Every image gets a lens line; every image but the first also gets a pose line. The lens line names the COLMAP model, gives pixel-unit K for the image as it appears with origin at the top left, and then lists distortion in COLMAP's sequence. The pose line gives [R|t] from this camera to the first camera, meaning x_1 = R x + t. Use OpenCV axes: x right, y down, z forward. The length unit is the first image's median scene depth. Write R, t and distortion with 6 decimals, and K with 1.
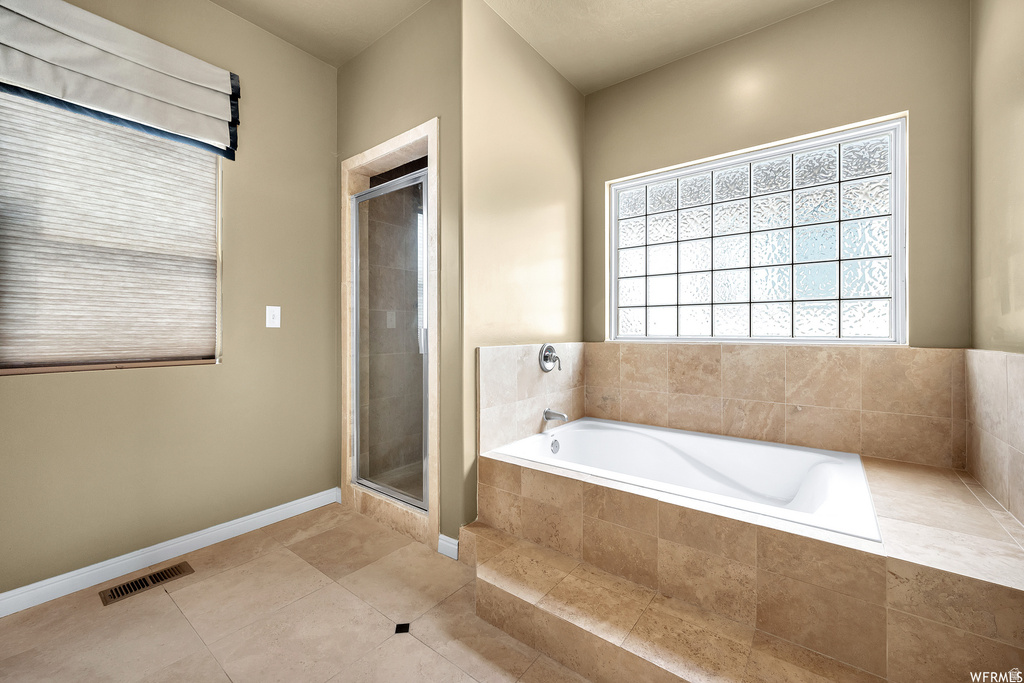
lens RADIAL K [[413.7, 0, 507.4], [0, 413.7, 324.6], [0, 0, 1]] dist [0.001456, 0.000138]
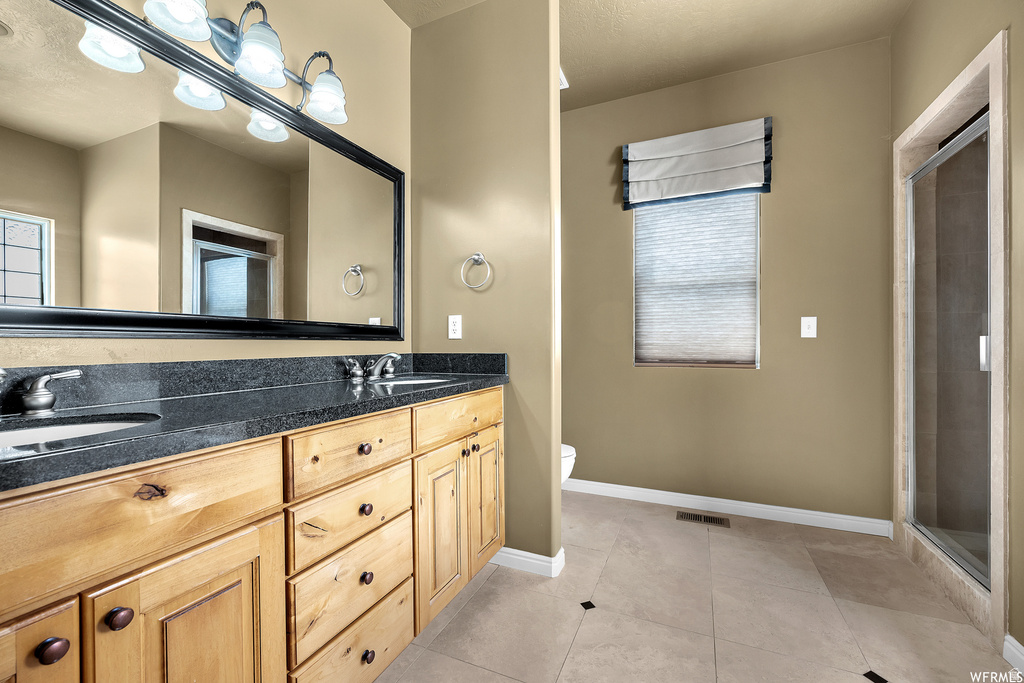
lens RADIAL K [[413.7, 0, 507.4], [0, 413.7, 324.6], [0, 0, 1]] dist [0.001456, 0.000138]
pose [[0.231666, -0.041038, -0.971929, 0.295999], [0.015950, 0.999136, -0.038385, 0.003414], [0.972665, -0.006610, 0.232120, 0.026766]]
